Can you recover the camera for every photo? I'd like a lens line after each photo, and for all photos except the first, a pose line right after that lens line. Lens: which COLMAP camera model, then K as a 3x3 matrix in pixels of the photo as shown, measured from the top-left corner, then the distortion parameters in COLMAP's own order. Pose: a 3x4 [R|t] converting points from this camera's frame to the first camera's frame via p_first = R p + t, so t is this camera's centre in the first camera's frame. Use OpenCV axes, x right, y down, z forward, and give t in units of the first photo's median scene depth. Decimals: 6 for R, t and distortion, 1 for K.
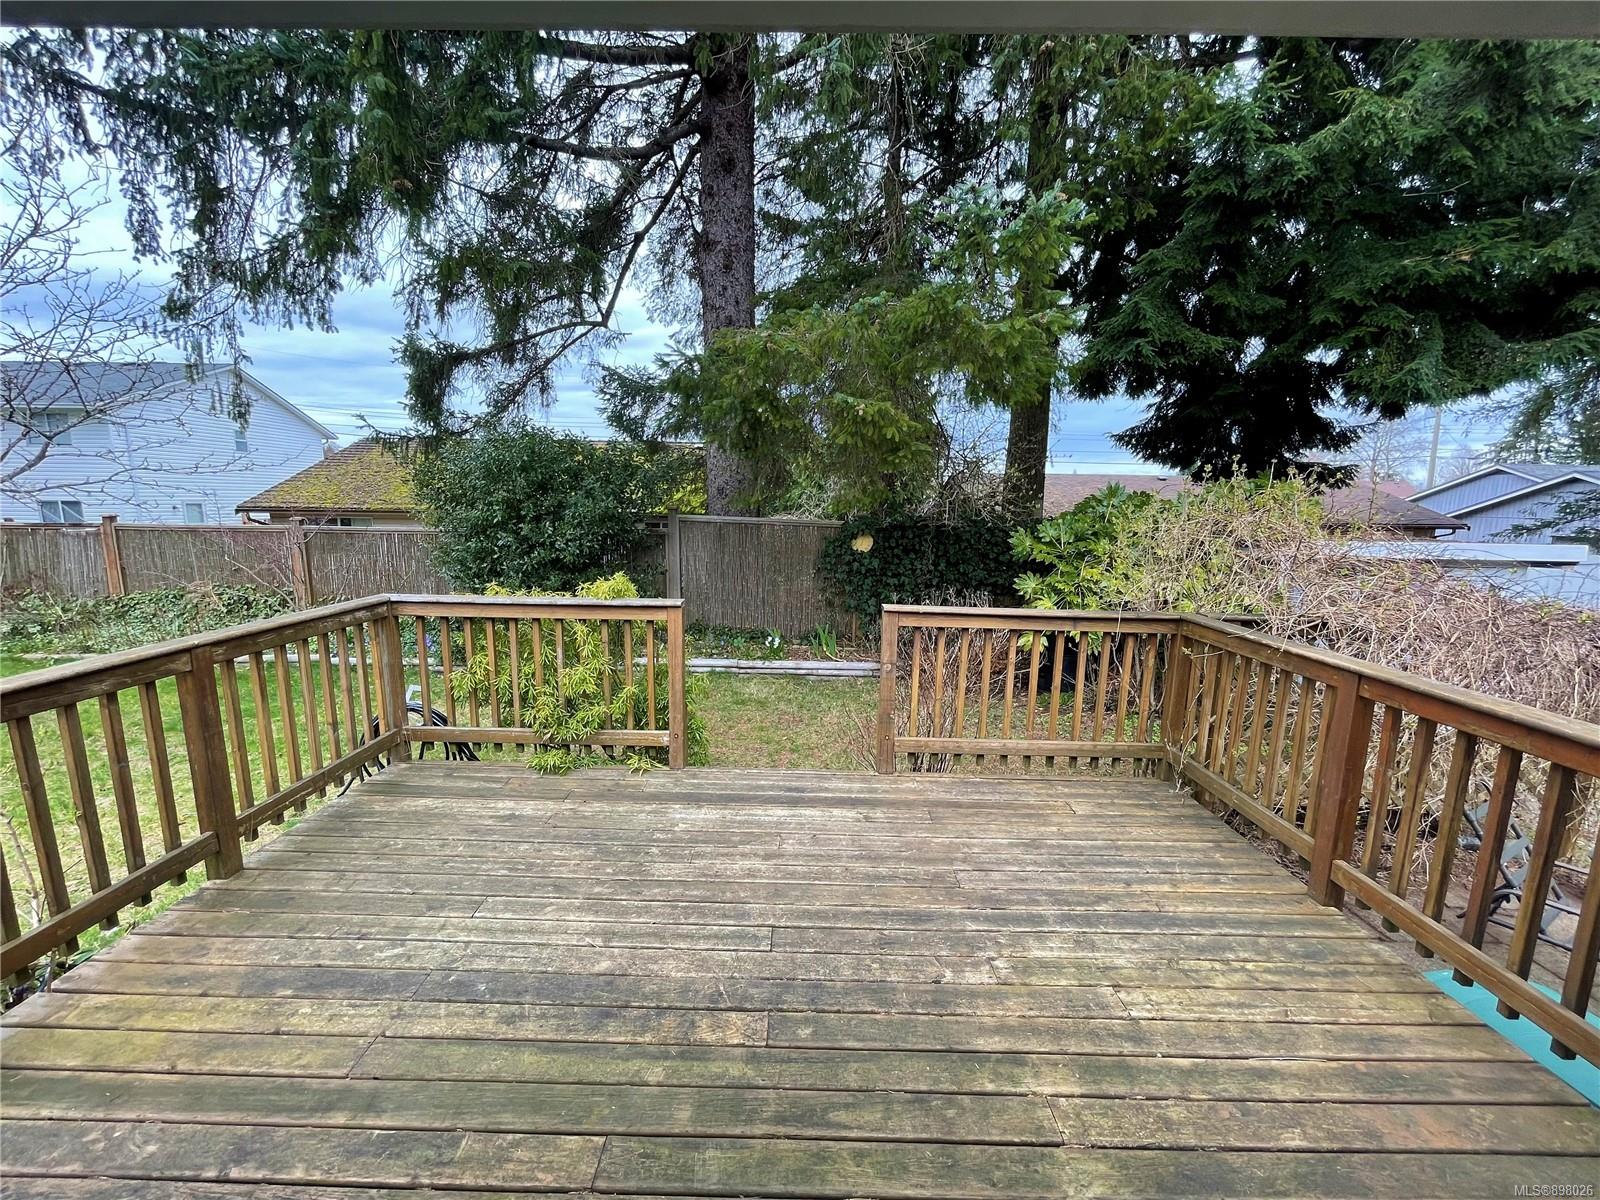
lens RADIAL K [[646.7, 0, 804.3], [0, 646.7, 593.8], [0, 0, 1]] dist [-0.001879, 0.001174]
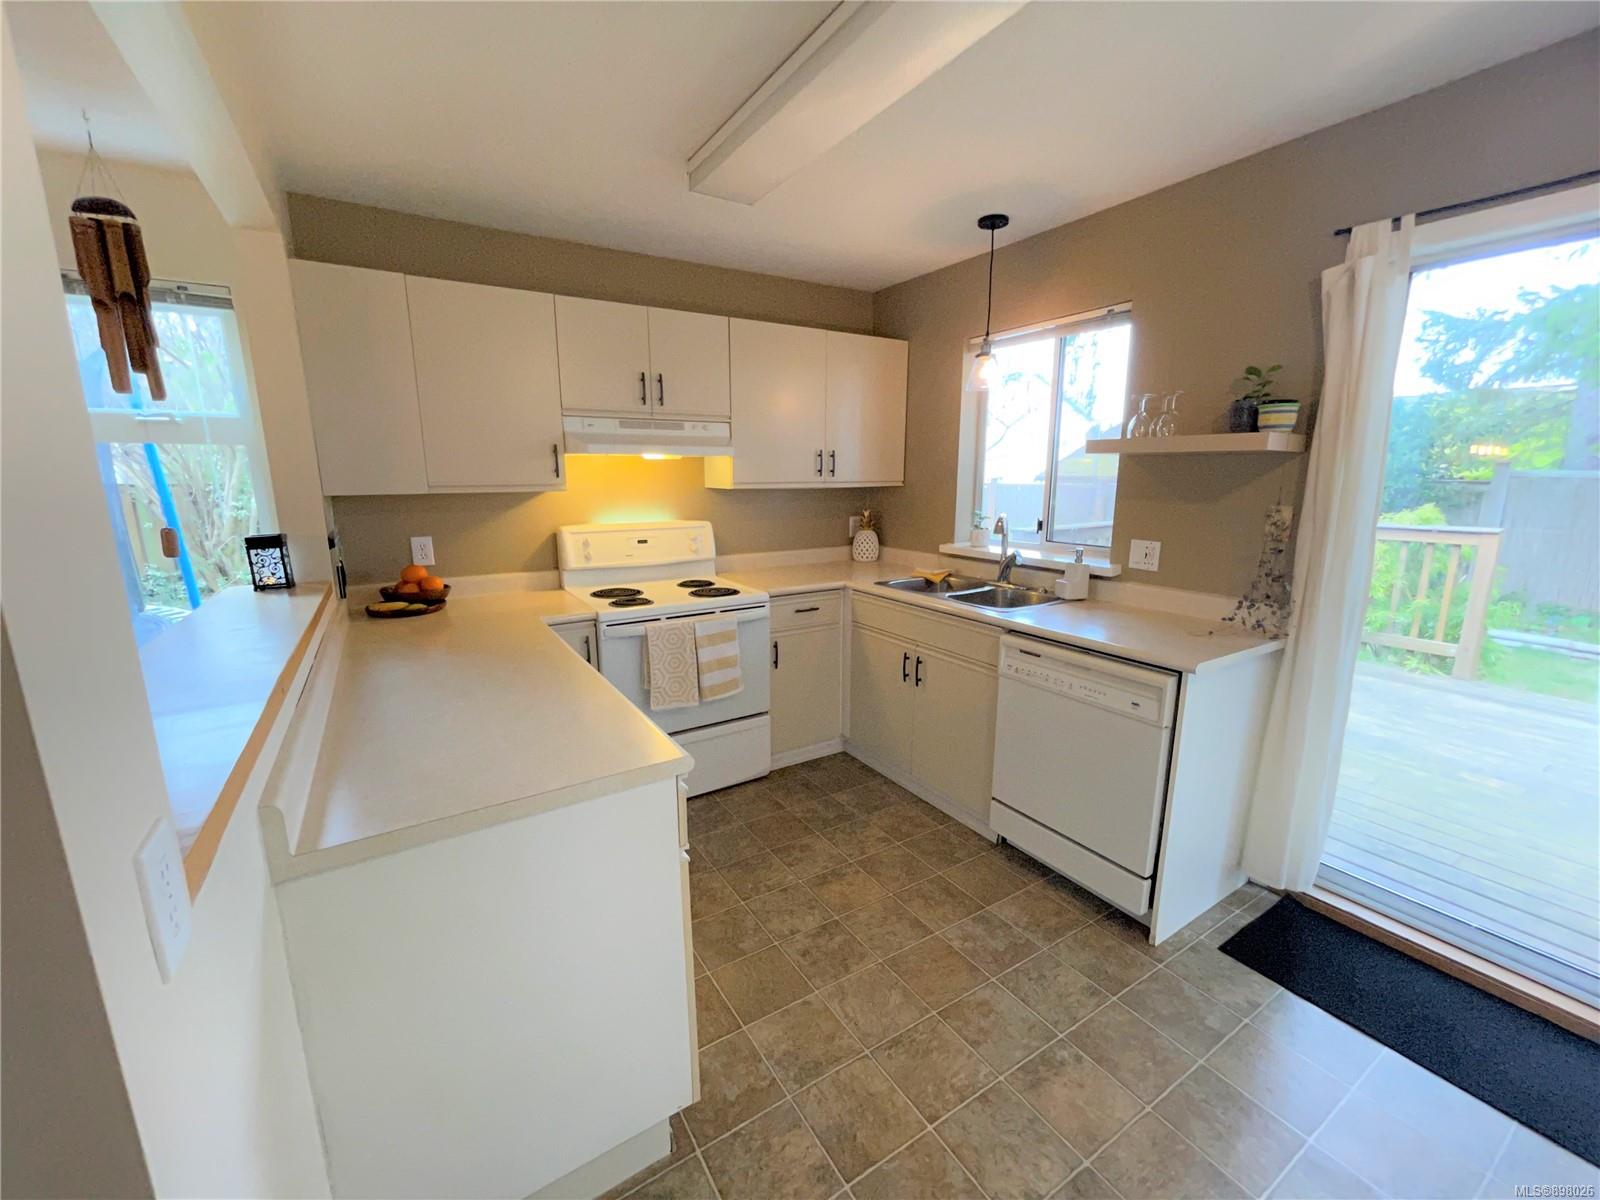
lens RADIAL K [[646.7, 0, 792.0], [0, 646.7, 605.7], [0, 0, 1]] dist [-0.001879, 0.001174]
pose [[0.525505, 0.153446, -0.836839, 0.111009], [-0.111397, 0.987543, 0.111127, 0.138829], [0.843466, 0.034823, 0.536052, -0.573540]]
